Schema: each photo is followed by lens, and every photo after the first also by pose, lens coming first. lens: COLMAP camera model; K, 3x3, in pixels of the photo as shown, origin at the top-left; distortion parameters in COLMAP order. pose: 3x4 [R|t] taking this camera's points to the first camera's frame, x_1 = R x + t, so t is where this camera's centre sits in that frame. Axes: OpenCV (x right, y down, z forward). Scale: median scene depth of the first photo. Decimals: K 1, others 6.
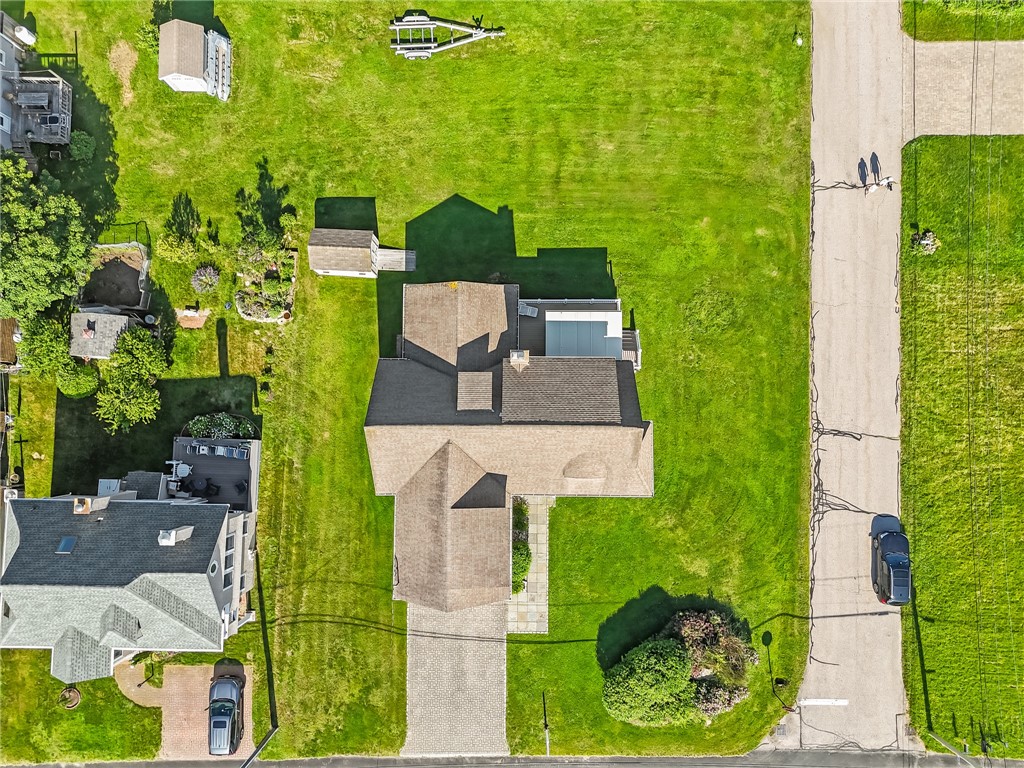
lens RADIAL K [[741.5, 0, 509.4], [0, 741.5, 390.2], [0, 0, 1]] dist [0.035701, -0.004023]
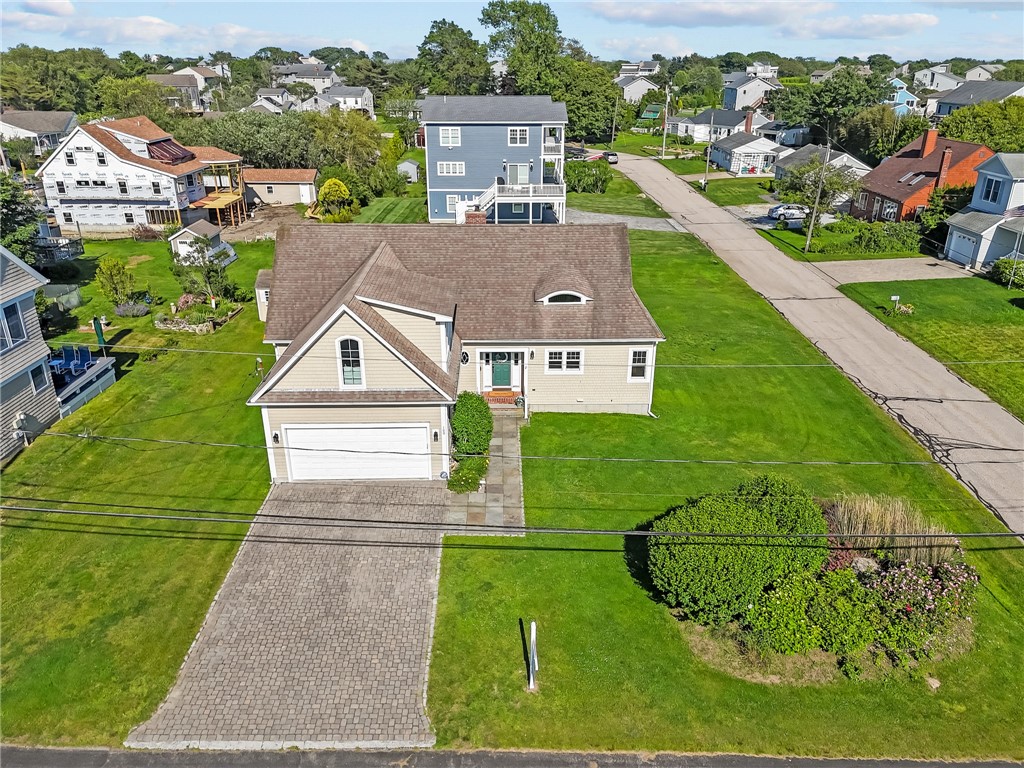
lens RADIAL K [[741.5, 0, 509.4], [0, 741.5, 390.2], [0, 0, 1]] dist [0.035701, -0.004023]
pose [[0.999673, 0.001309, 0.025525, 0.027599], [0.022044, 0.461247, -0.886998, 0.728454], [-0.012934, 0.887271, 0.461067, 0.678527]]
